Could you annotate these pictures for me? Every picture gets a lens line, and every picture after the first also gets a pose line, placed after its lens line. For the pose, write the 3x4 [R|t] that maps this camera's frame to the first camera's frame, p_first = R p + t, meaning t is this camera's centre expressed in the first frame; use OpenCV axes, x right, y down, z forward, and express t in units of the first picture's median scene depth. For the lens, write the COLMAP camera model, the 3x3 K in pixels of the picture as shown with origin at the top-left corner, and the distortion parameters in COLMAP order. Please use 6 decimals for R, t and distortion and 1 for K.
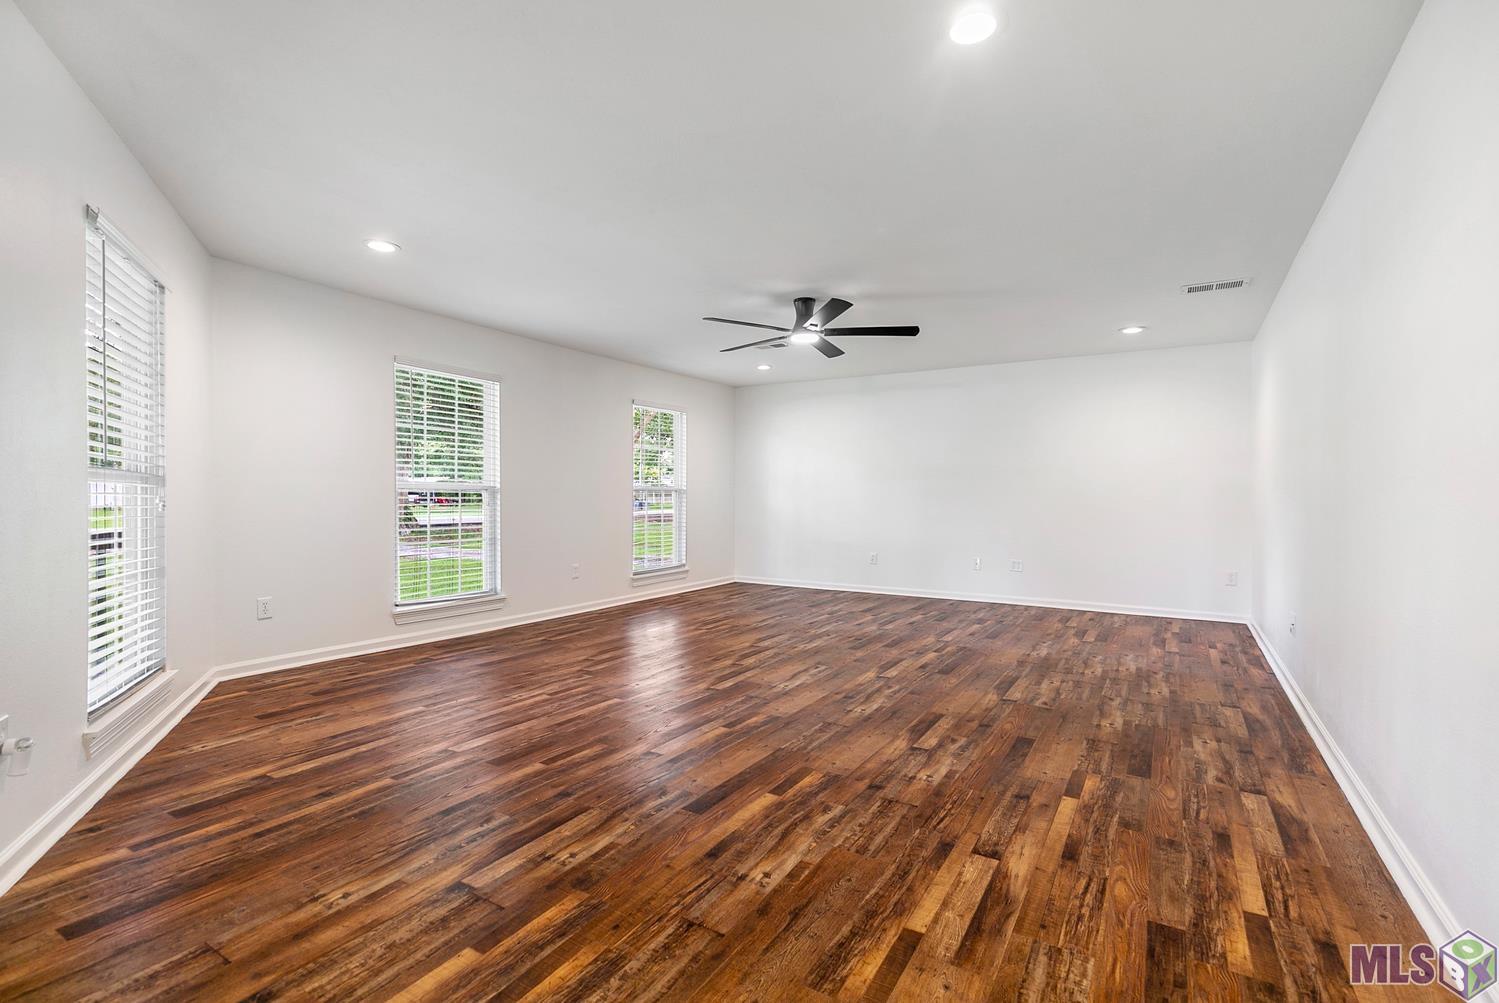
lens RADIAL K [[695.6, 0, 753.7], [0, 695.6, 503.8], [0, 0, 1]] dist [0.000493, 0.000526]
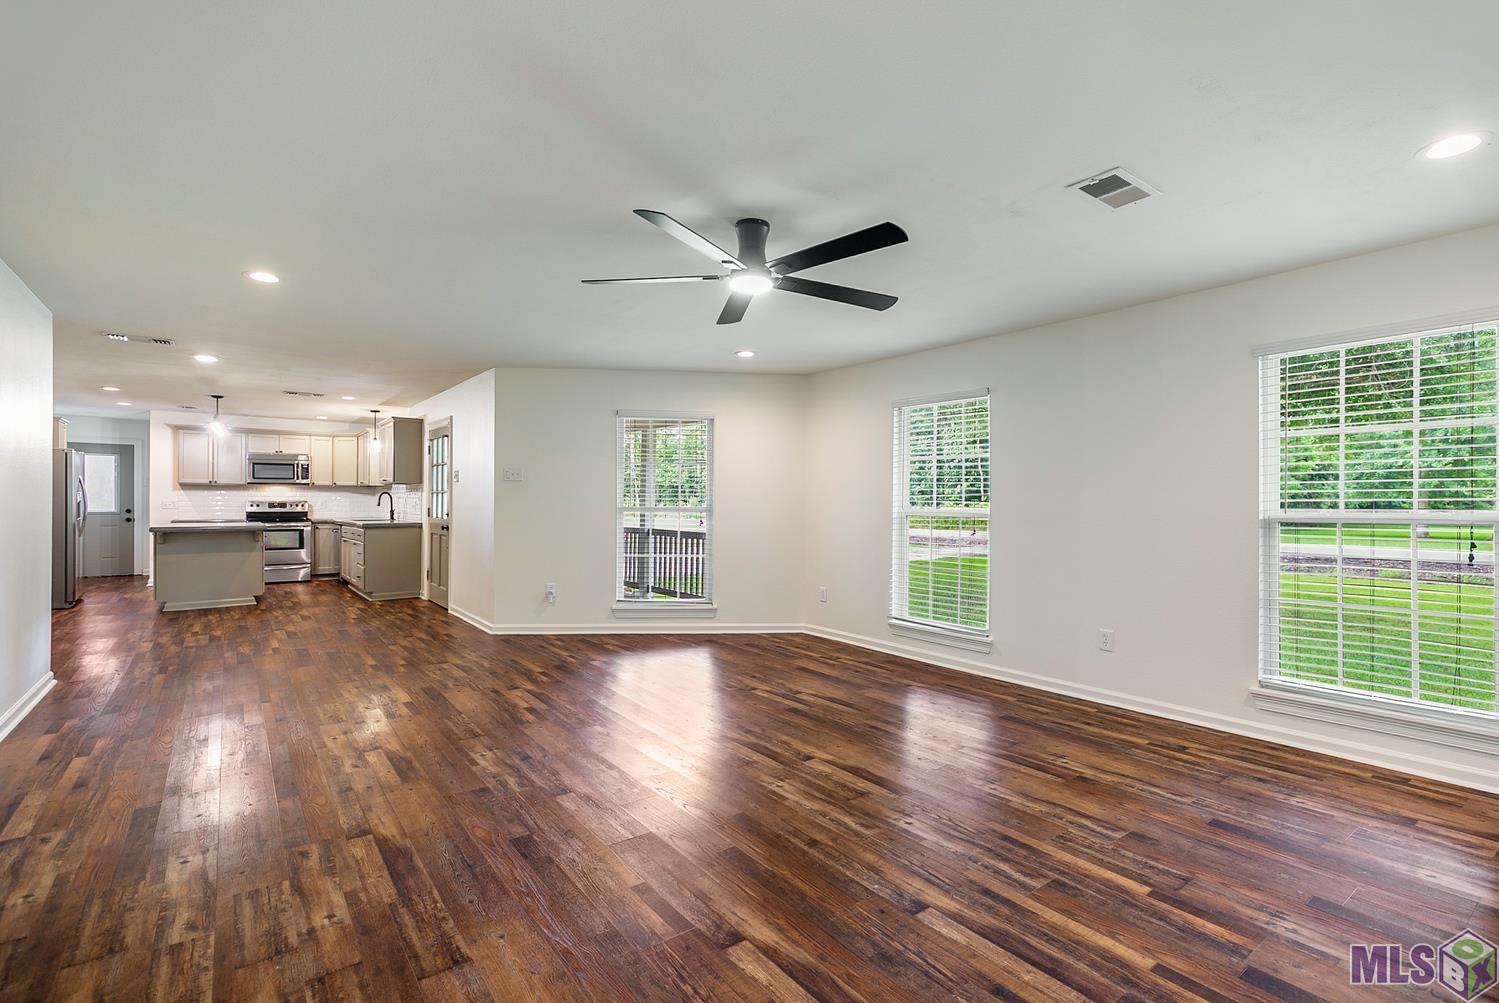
lens RADIAL K [[695.6, 0, 753.7], [0, 695.6, 503.8], [0, 0, 1]] dist [0.000493, 0.000526]
pose [[-0.373041, -0.007475, -0.927785, 0.948993], [-0.017461, 0.999847, -0.001035, -0.053952], [0.927650, 0.015814, -0.373115, 1.778581]]
